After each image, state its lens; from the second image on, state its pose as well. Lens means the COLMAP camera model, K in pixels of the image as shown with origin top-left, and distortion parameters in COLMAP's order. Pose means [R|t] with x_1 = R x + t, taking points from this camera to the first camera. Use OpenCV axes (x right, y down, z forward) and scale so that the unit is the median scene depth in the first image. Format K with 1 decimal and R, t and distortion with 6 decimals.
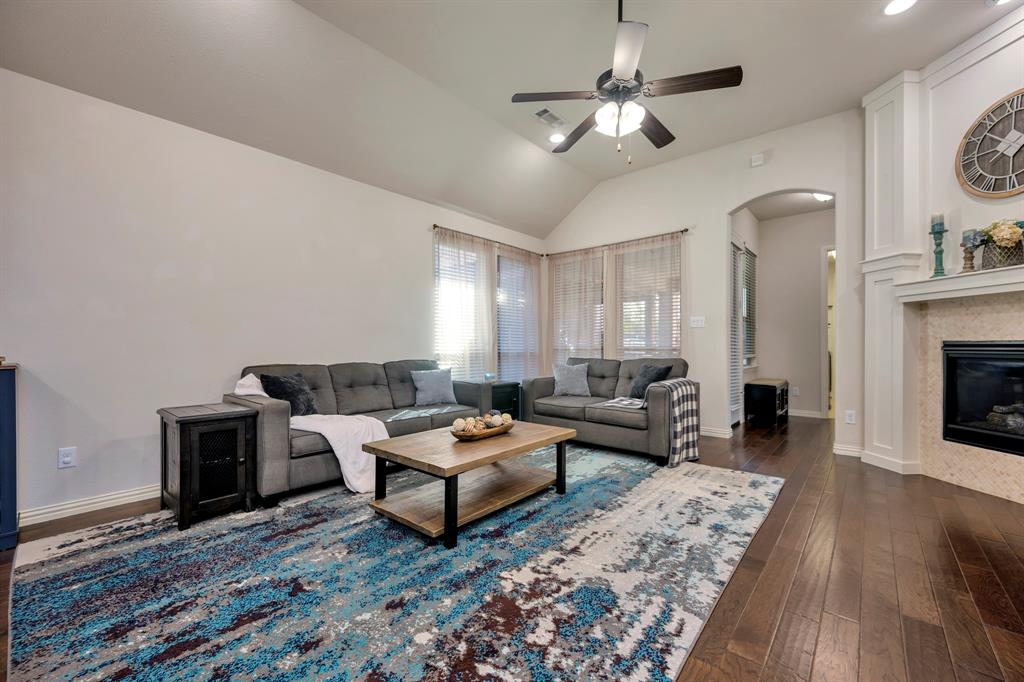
lens RADIAL K [[418.2, 0, 514.7], [0, 418.2, 346.4], [0, 0, 1]] dist [0.001859, -0.000821]
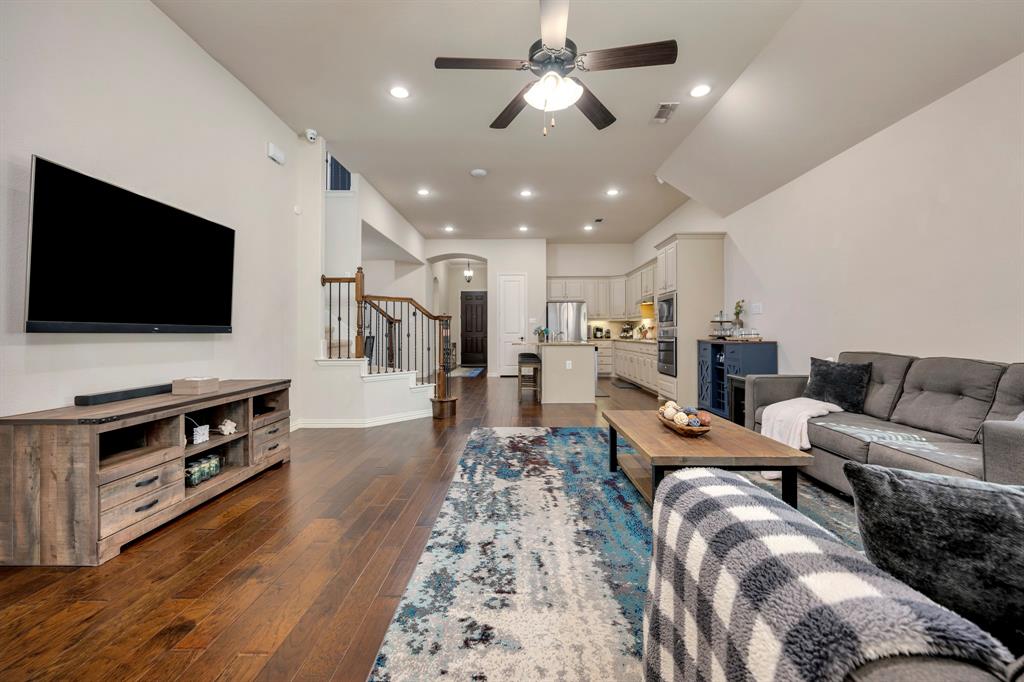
lens RADIAL K [[418.2, 0, 521.7], [0, 418.2, 331.4], [0, 0, 1]] dist [0.001859, -0.000821]
pose [[-0.757975, 0.000268, -0.652284, 0.804451], [0.000934, 0.999999, -0.000675, -0.005335], [0.652283, -0.001121, -0.757974, 1.468346]]
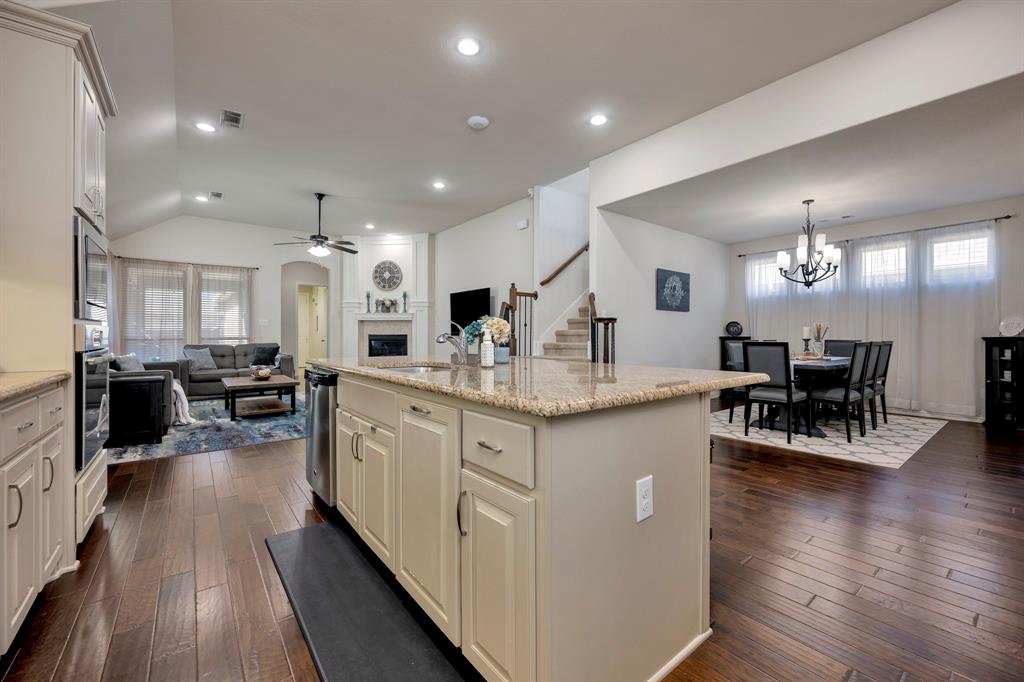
lens RADIAL K [[418.2, 0, 511.9], [0, 418.2, 335.8], [0, 0, 1]] dist [0.001859, -0.000821]
pose [[0.214566, 0.000274, 0.976709, -1.848275], [0.002009, 0.999998, -0.000722, 0.000083], [-0.976707, 0.002117, 0.214565, -0.683444]]
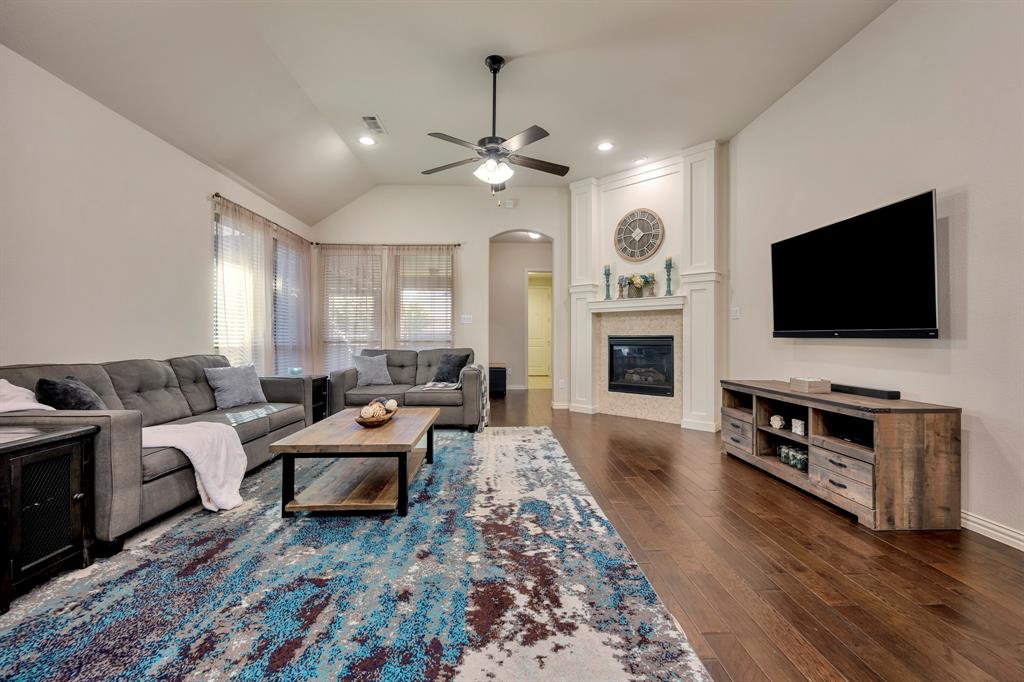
lens RADIAL K [[418.2, 0, 515.3], [0, 418.2, 332.8], [0, 0, 1]] dist [0.001859, -0.000821]
pose [[0.733690, 0.009884, 0.679413, -0.547047], [-0.000547, 0.999902, -0.013955, -0.000332], [-0.679484, 0.009867, 0.733624, -0.036854]]
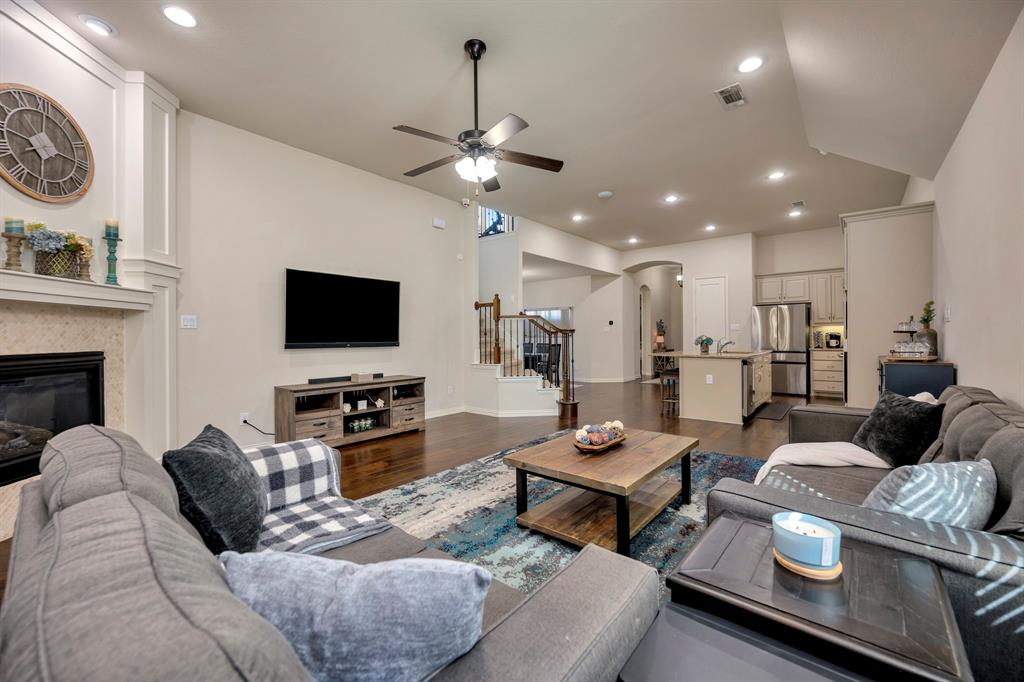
lens RADIAL K [[418.2, 0, 513.7], [0, 418.2, 336.6], [0, 0, 1]] dist [0.001859, -0.000821]
pose [[-0.999863, 0.007405, -0.014836, 0.145430], [0.007356, 0.999967, 0.003339, -0.049249], [0.014861, 0.003230, -0.999884, 1.965097]]
